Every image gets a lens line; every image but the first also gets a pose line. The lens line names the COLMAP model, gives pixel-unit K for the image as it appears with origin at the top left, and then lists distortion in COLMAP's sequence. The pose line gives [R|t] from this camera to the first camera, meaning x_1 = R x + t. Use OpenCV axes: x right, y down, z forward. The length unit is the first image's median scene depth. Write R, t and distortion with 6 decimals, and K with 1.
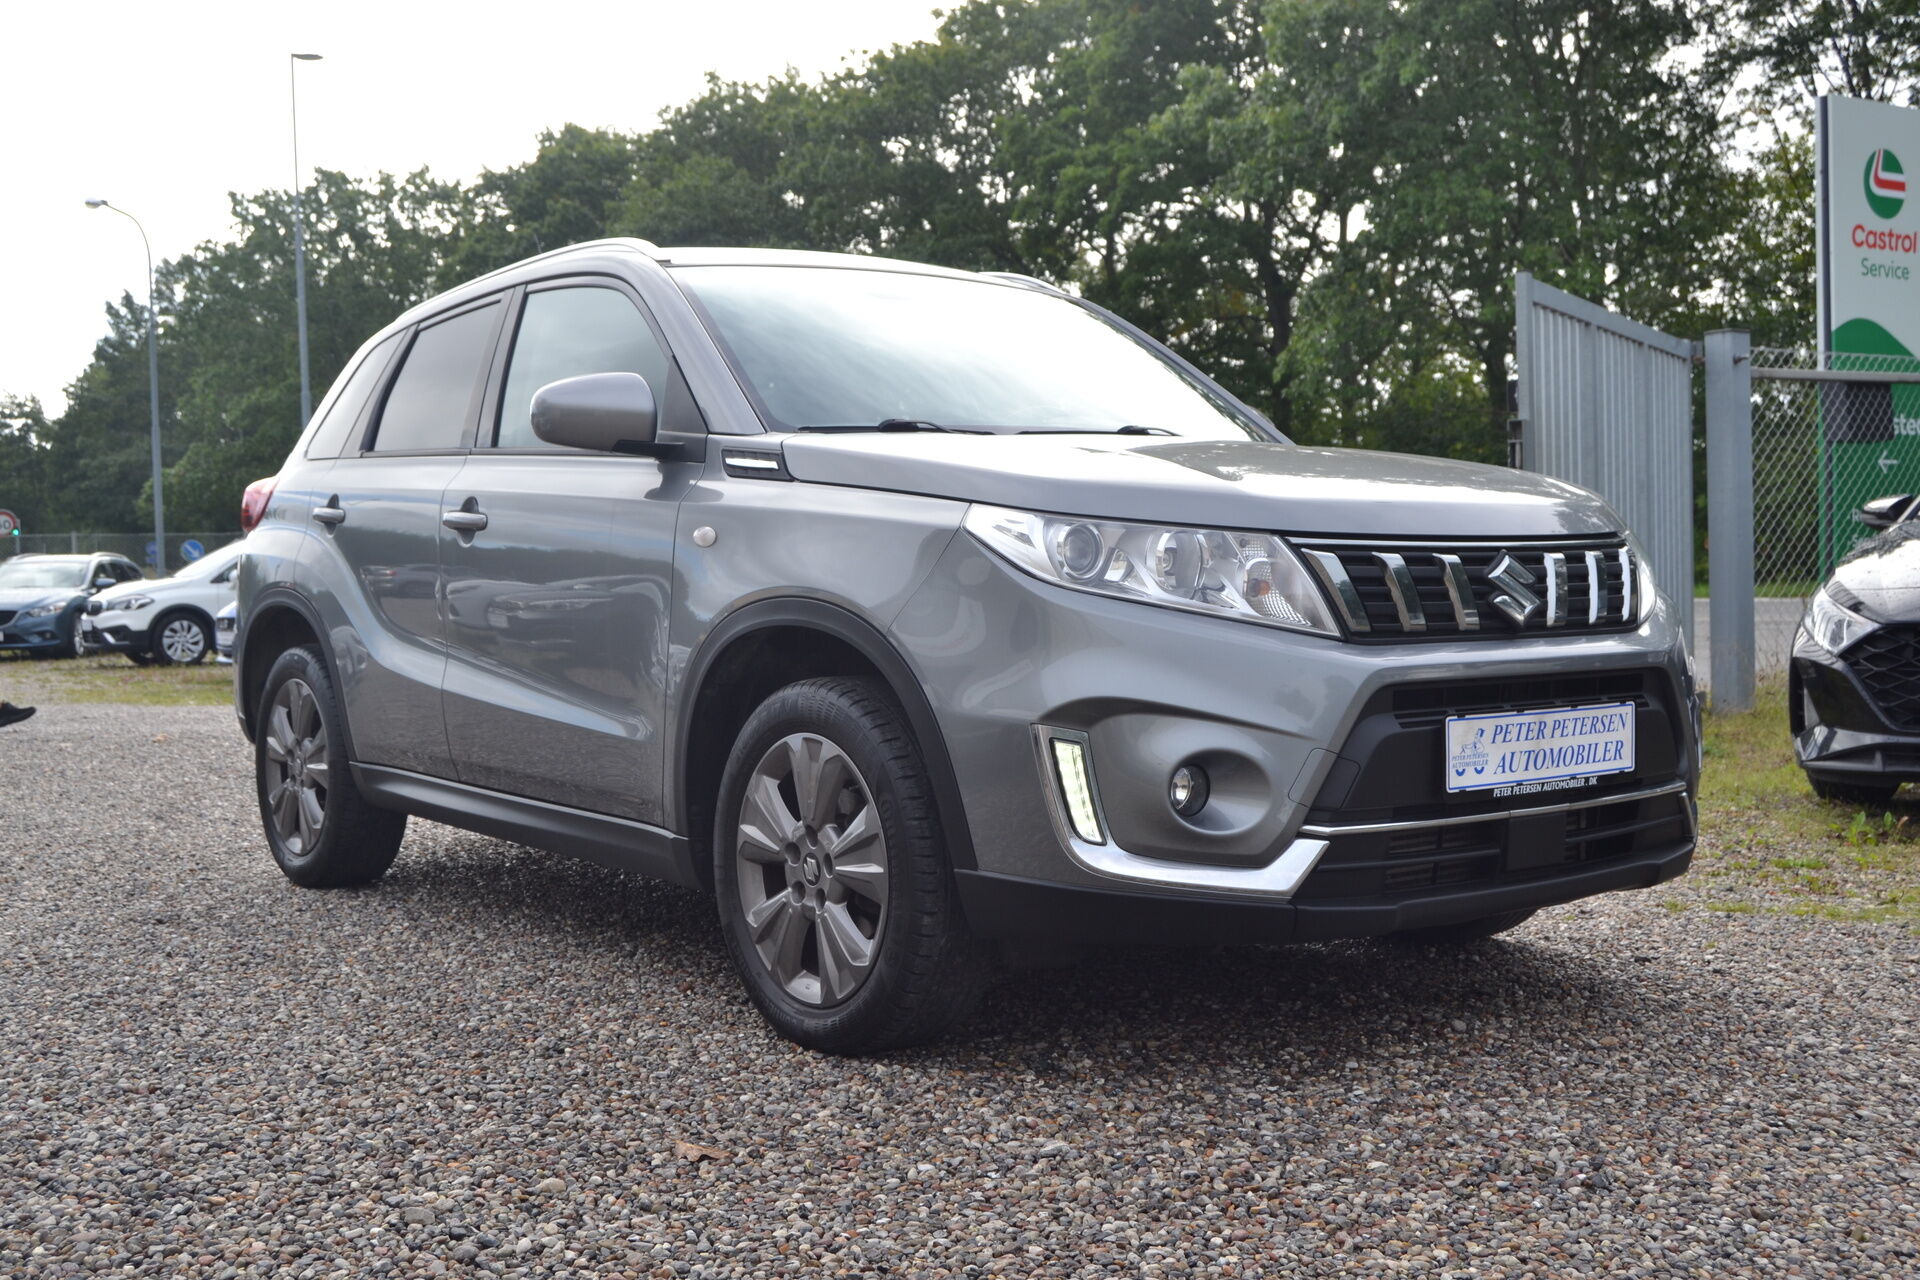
lens RADIAL K [[2065.5, 0, 1014.1], [0, 2065.5, 637.7], [0, 0, 1]] dist [0.015684, -0.226082]
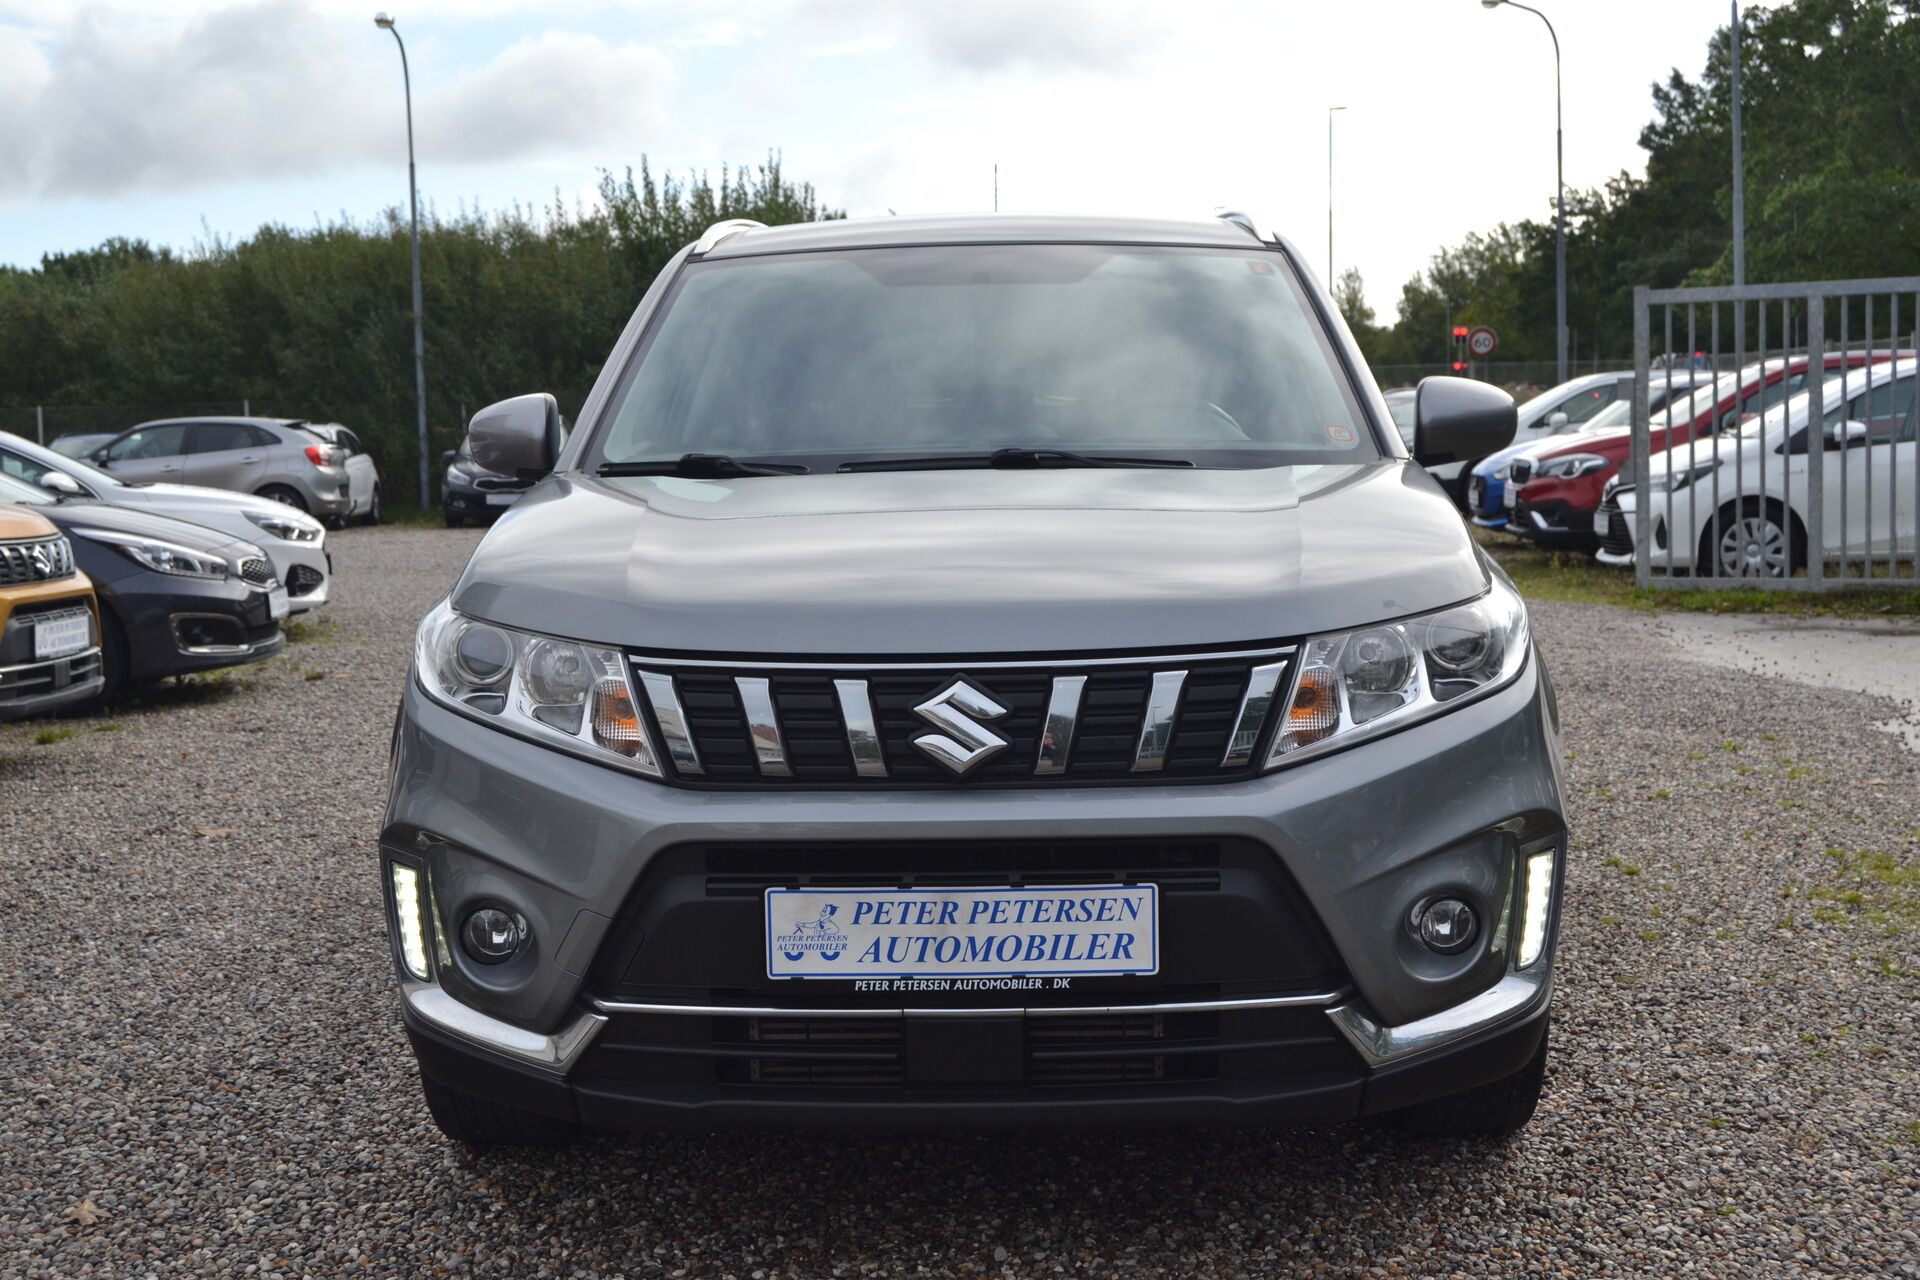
lens RADIAL K [[2378.5, 0, 1007.3], [0, 2378.5, 639.5], [0, 0, 1]] dist [-0.014451, -0.072222]
pose [[0.762857, 0.065092, -0.643282, 0.844475], [-0.014244, 0.996370, 0.083928, -0.133614], [0.646410, -0.054862, 0.761015, 0.339854]]
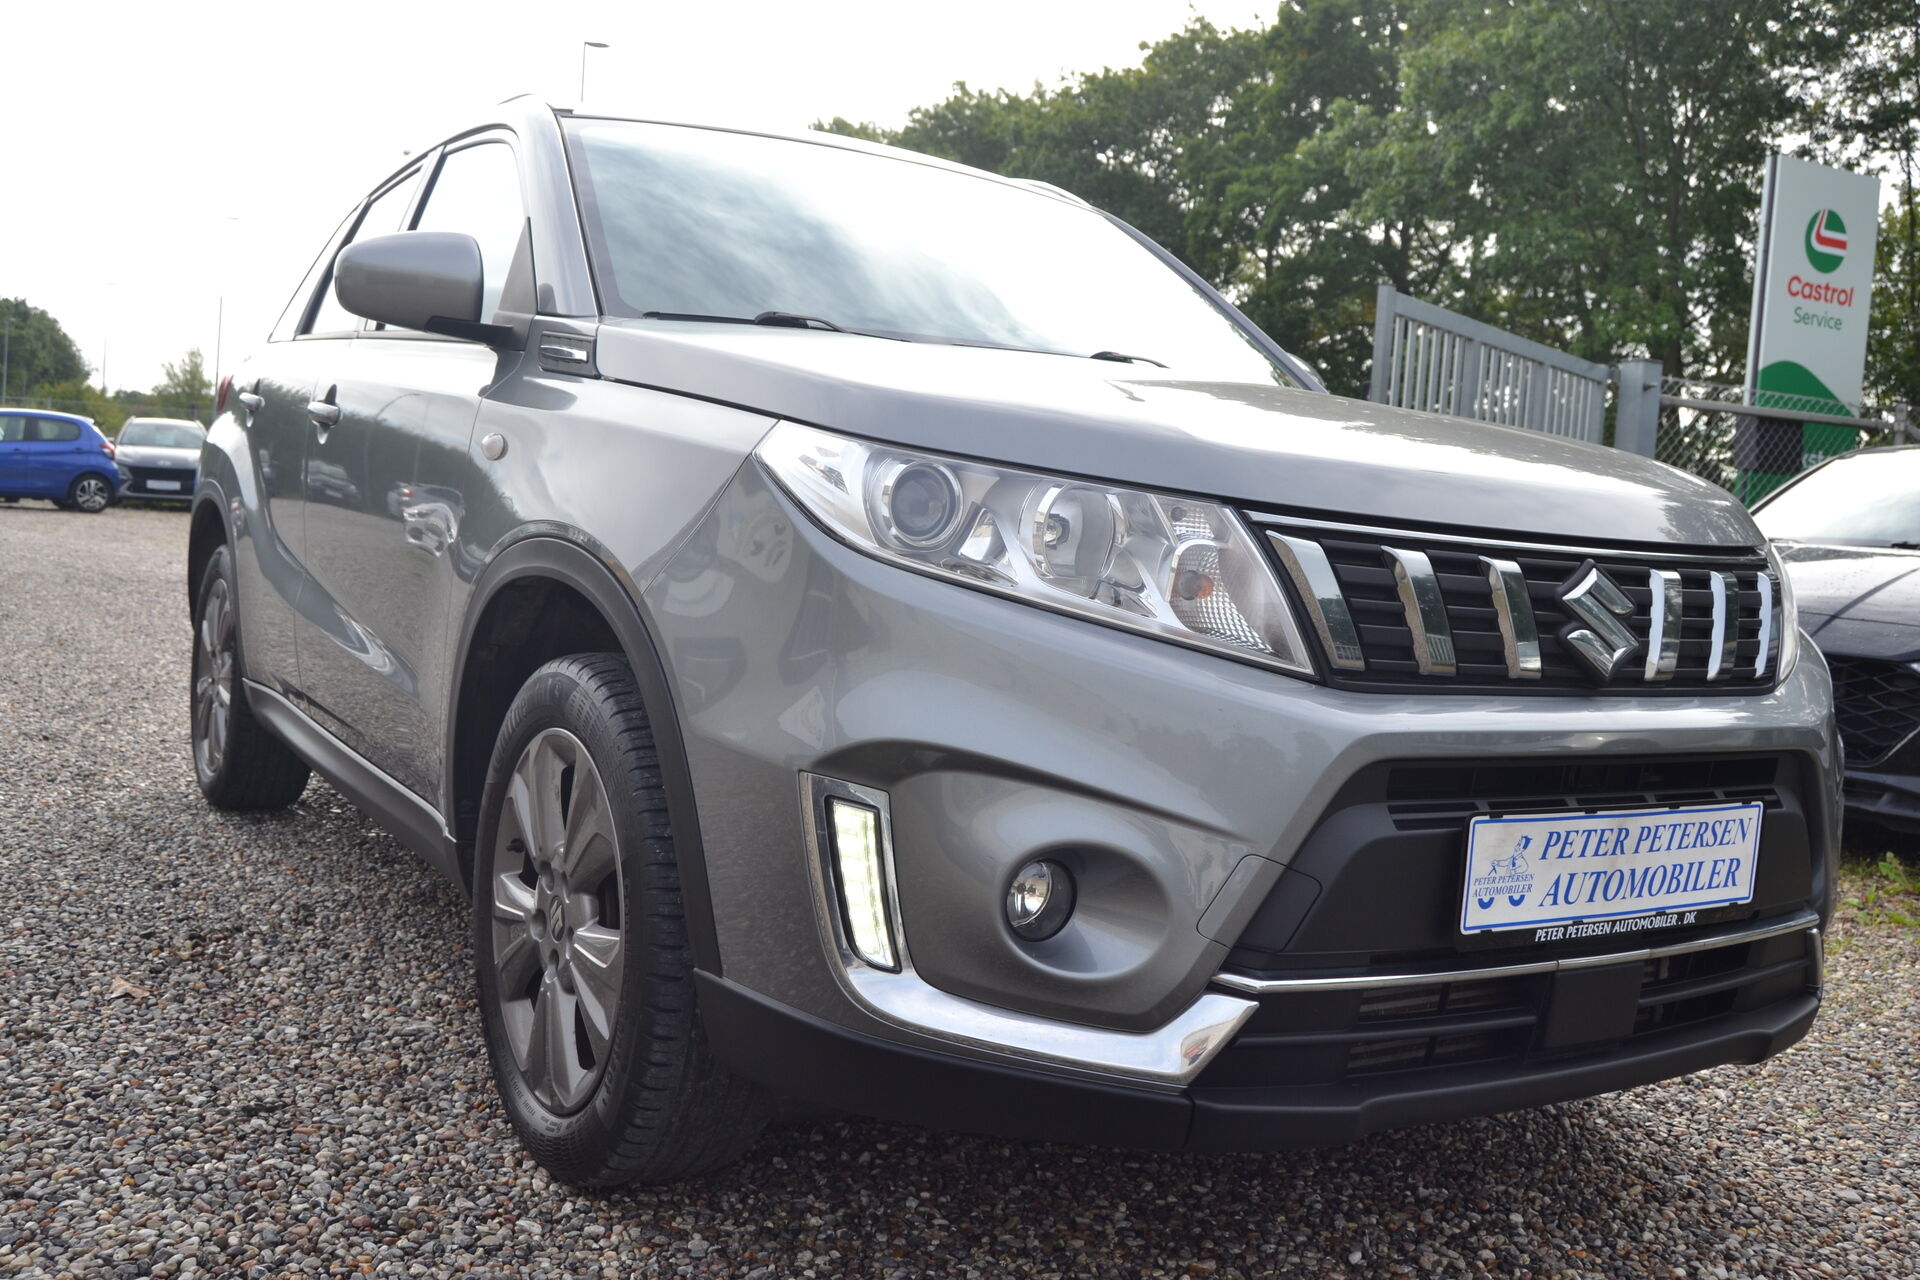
lens RADIAL K [[1804.3, 0, 999.5], [0, 1804.3, 659.9], [0, 0, 1]] dist [-0.048226, -0.000233]
pose [[0.992771, 0.090767, -0.078529, 0.100439], [-0.087339, 0.995114, 0.046045, -0.021148], [0.082325, -0.038853, 0.995848, 0.424256]]
